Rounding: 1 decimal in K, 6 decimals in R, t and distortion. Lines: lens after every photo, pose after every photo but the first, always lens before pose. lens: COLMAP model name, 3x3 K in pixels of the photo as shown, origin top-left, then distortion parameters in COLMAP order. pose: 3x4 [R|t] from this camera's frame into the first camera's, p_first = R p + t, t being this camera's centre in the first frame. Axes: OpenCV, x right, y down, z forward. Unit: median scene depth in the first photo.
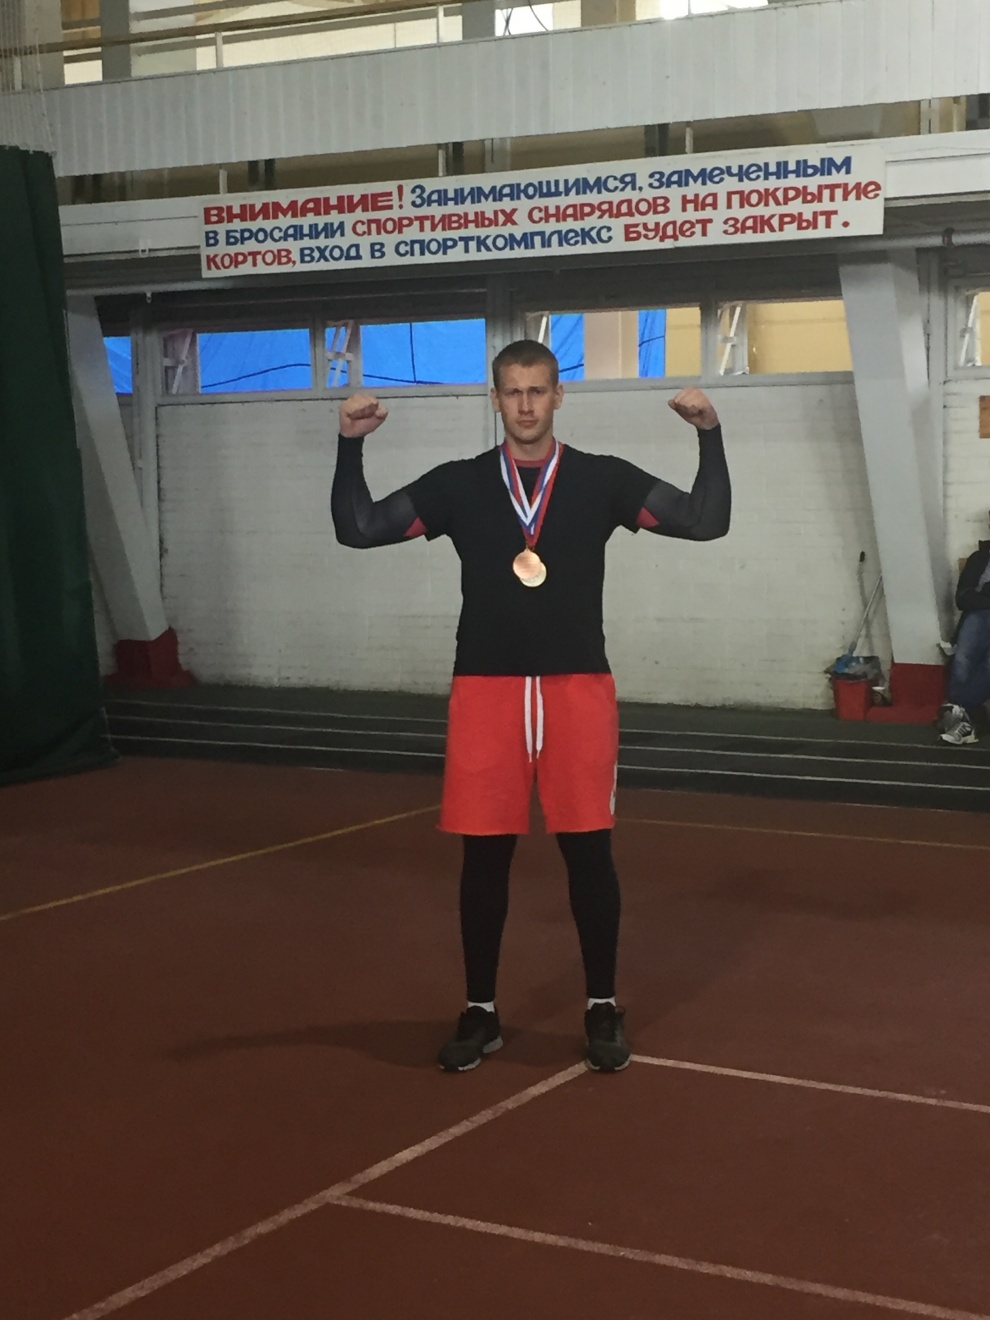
lens RADIAL K [[2352.0, 0, 495.0], [0, 2352.0, 660.0], [0, 0, 1]] dist [0.047943, -0.048407]
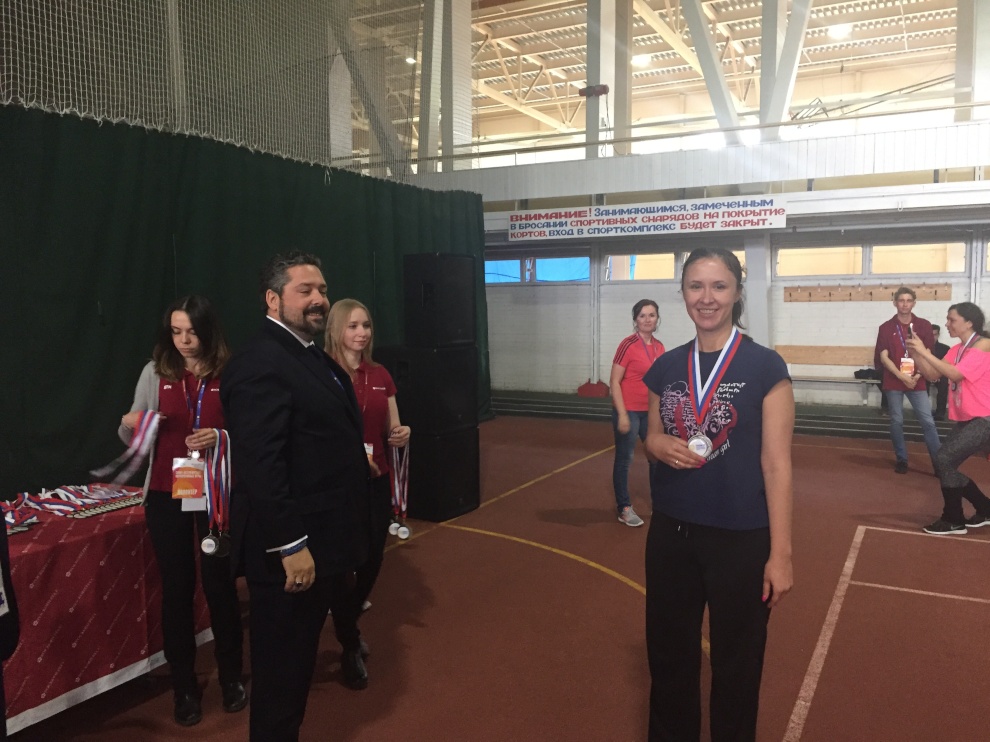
lens RADIAL K [[845.9, 0, 495.0], [0, 845.9, 371.0], [0, 0, 1]] dist [0.077917, -0.089177]
pose [[0.998243, 0.005396, 0.059007, -0.214834], [-0.004641, 0.999906, -0.012929, 0.001818], [-0.059071, 0.012633, 0.998174, 0.021608]]
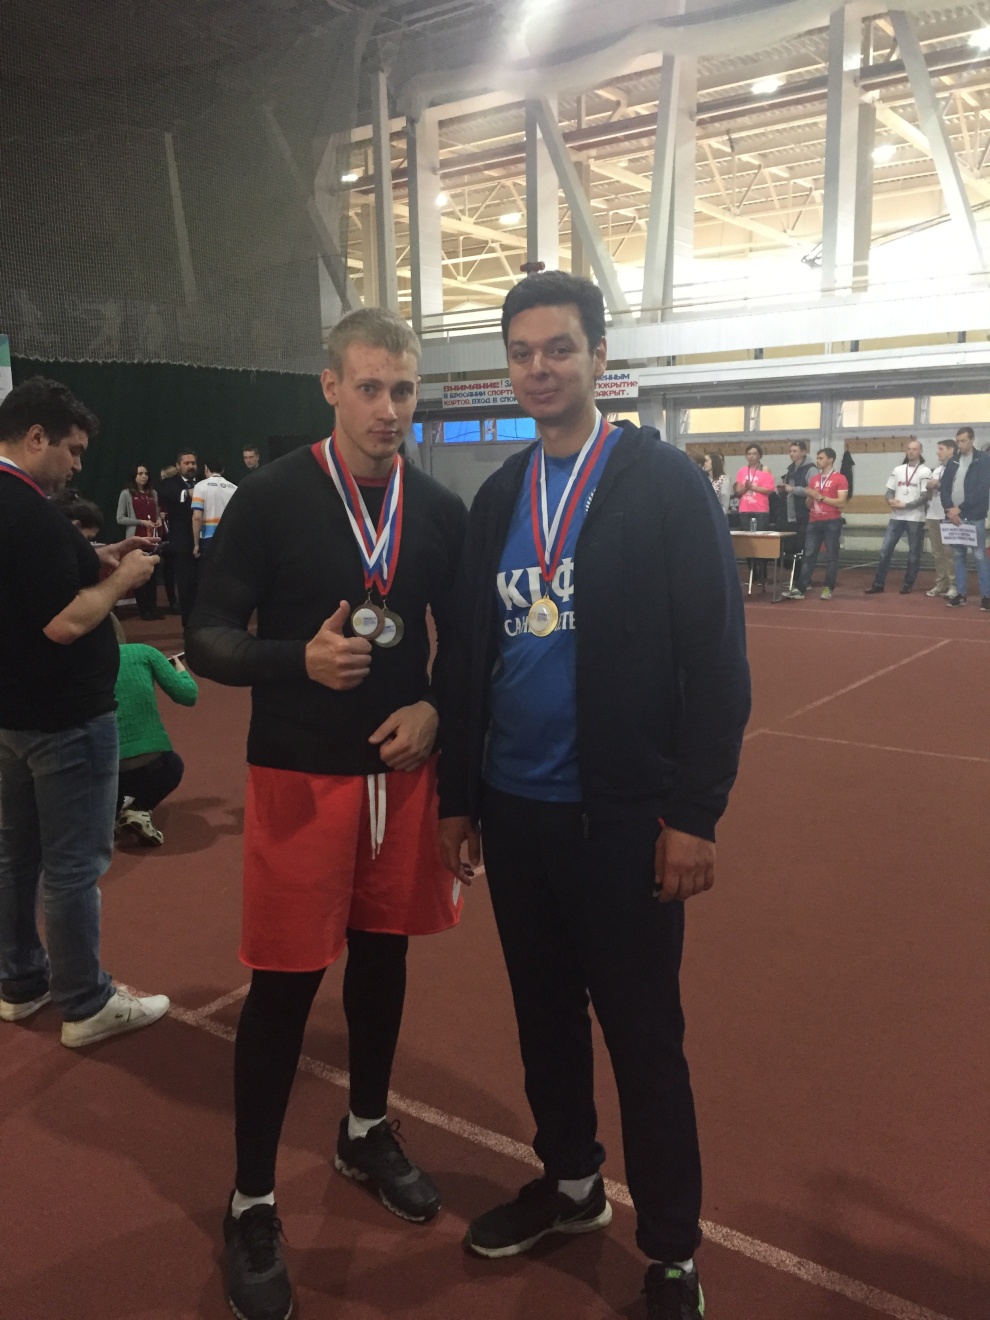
lens RADIAL K [[1127.8, 0, 495.0], [0, 1127.8, 660.0], [0, 0, 1]] dist [0.077917, -0.089177]
pose [[0.995709, 0.013388, -0.091569, 0.104592], [-0.005543, 0.996331, 0.085406, 0.056002], [0.092376, -0.084532, 0.992129, -0.632167]]
